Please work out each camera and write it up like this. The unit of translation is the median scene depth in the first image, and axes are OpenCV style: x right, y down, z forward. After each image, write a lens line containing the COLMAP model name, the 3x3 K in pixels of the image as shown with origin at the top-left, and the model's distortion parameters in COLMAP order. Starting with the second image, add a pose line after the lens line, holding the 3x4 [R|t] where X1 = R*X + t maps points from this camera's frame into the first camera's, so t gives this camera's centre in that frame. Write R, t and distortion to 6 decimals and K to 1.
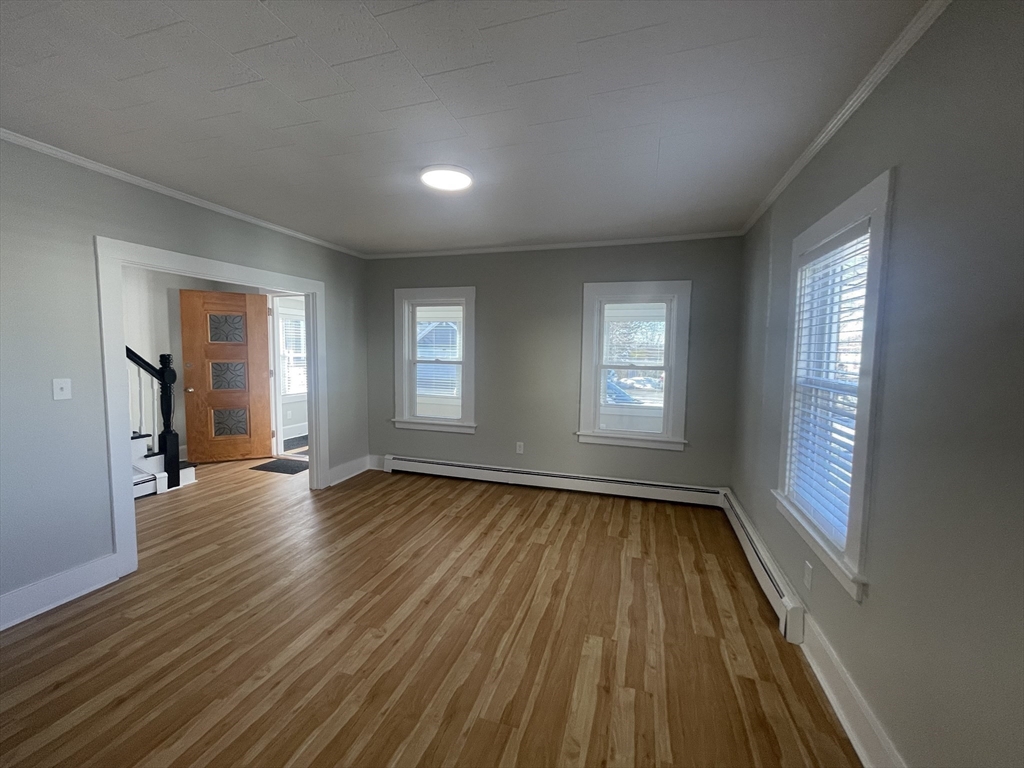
lens RADIAL K [[415.1, 0, 511.1], [0, 415.1, 384.7], [0, 0, 1]] dist [-0.000285, 0.000287]
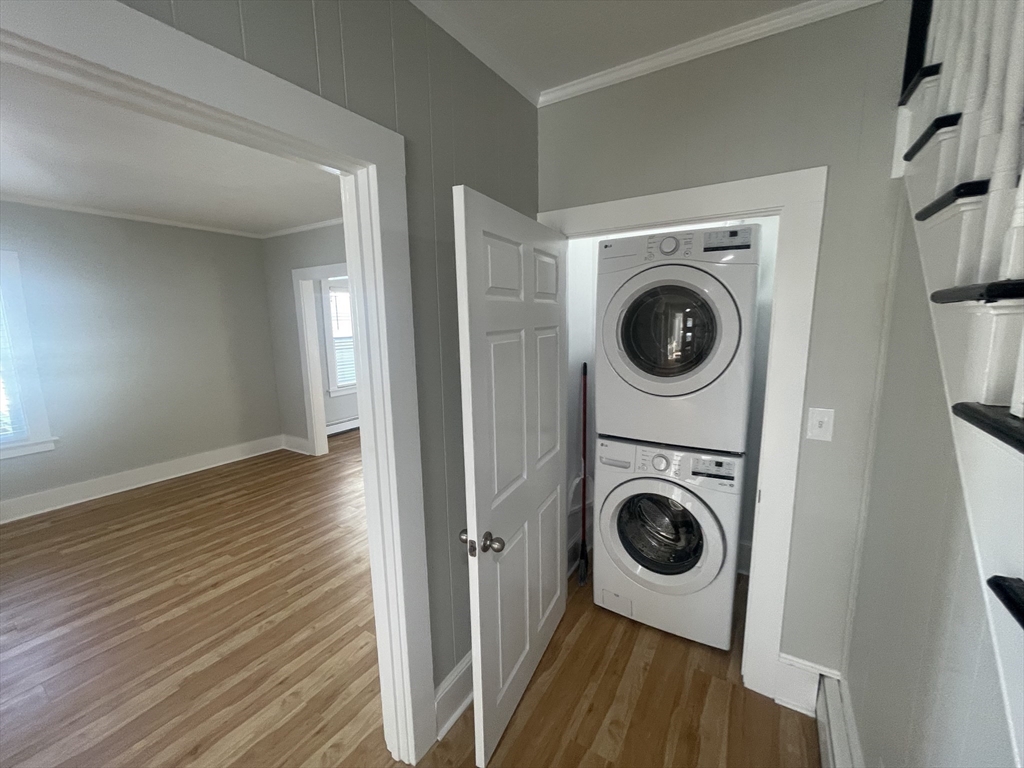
lens RADIAL K [[415.1, 0, 513.1], [0, 415.1, 383.5], [0, 0, 1]] dist [-0.000285, 0.000287]
pose [[-0.969647, -0.035608, 0.241902, -0.655813], [0.024305, 0.970402, 0.240270, -0.095513], [-0.243298, 0.238857, -0.940082, 0.759438]]
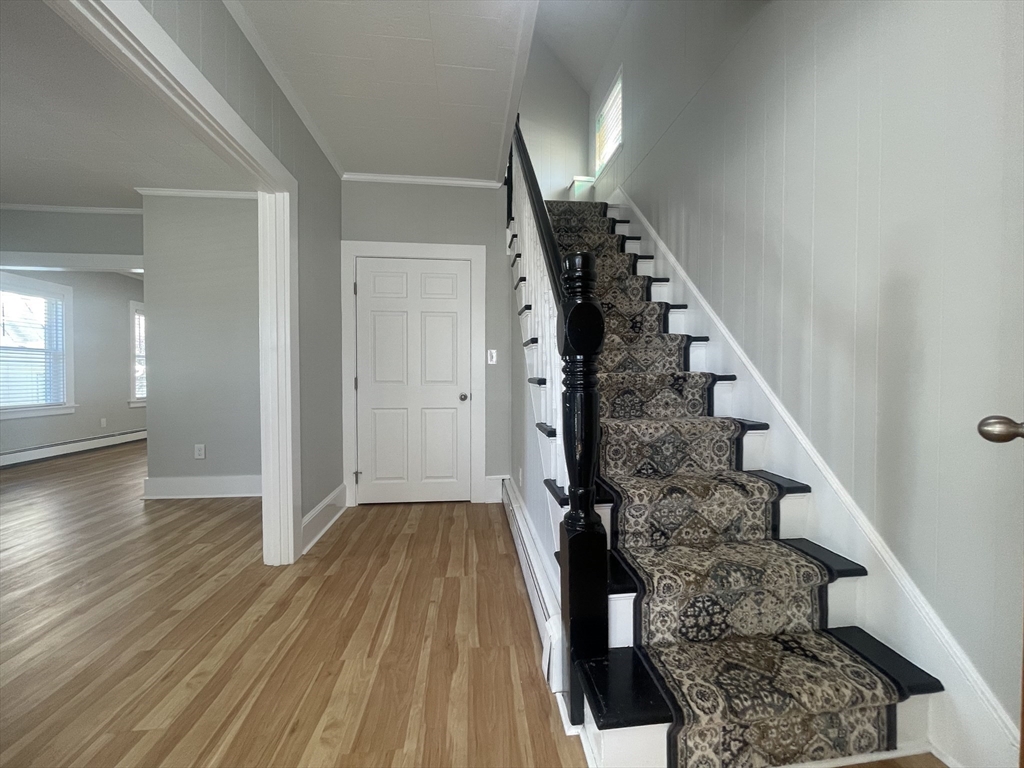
lens RADIAL K [[415.1, 0, 522.9], [0, 415.1, 383.2], [0, 0, 1]] dist [-0.000285, 0.000287]
pose [[-0.904818, -0.000501, -0.425798, -0.560827], [-0.044105, 0.994730, 0.092553, -0.010120], [0.423508, 0.102524, -0.900072, 1.056112]]
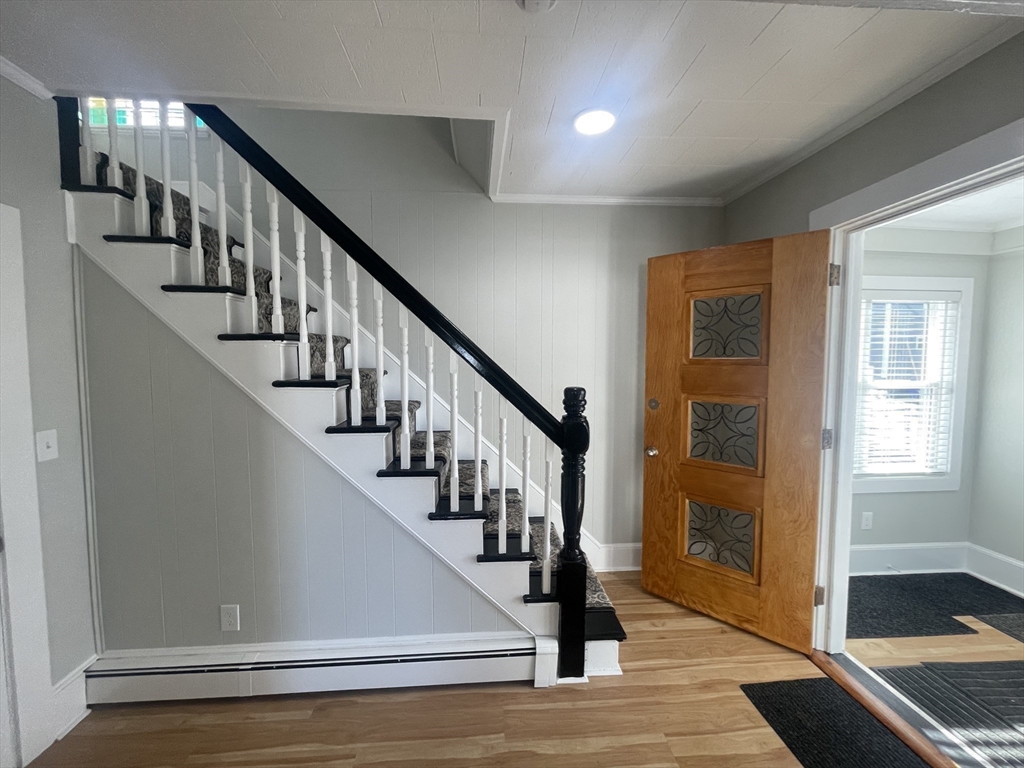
lens RADIAL K [[415.1, 0, 509.3], [0, 415.1, 381.1], [0, 0, 1]] dist [-0.000285, 0.000287]
pose [[0.362902, 0.037896, -0.931057, -0.361750], [-0.071215, 0.997378, 0.012838, -0.068990], [0.929102, 0.061646, 0.364649, 0.642533]]
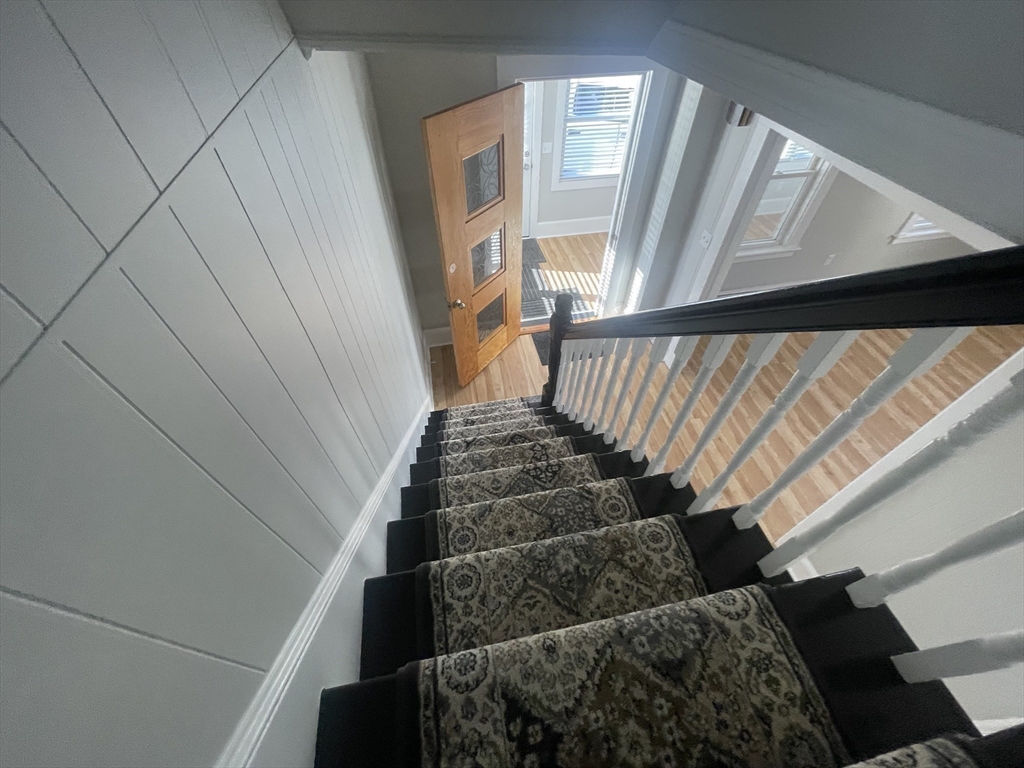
lens RADIAL K [[415.1, 0, 512.8], [0, 415.1, 384.6], [0, 0, 1]] dist [-0.000285, 0.000287]
pose [[0.875737, -0.370133, 0.309978, -0.937186], [0.050901, 0.709264, 0.703103, -0.327526], [-0.480098, -0.599955, 0.639969, 0.499786]]
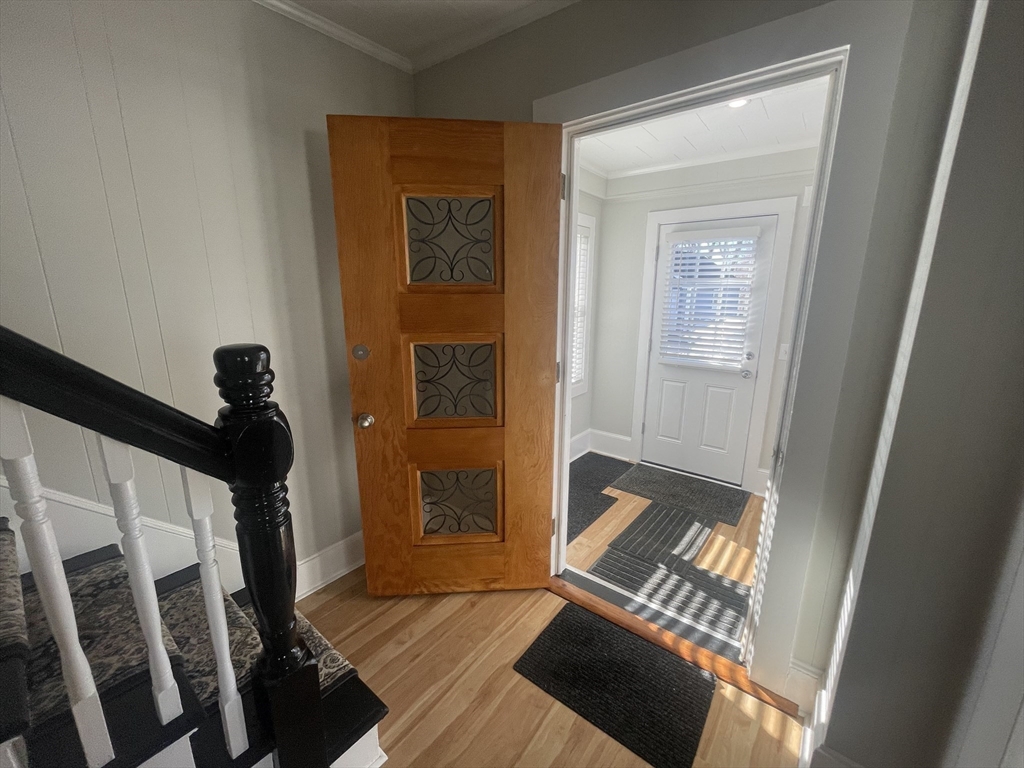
lens RADIAL K [[415.1, 0, 515.0], [0, 415.1, 383.9], [0, 0, 1]] dist [-0.000285, 0.000287]
pose [[0.931368, 0.073463, -0.356590, -0.526555], [-0.021378, 0.988776, 0.147865, -0.075119], [0.363450, -0.130093, 0.922486, 0.718083]]
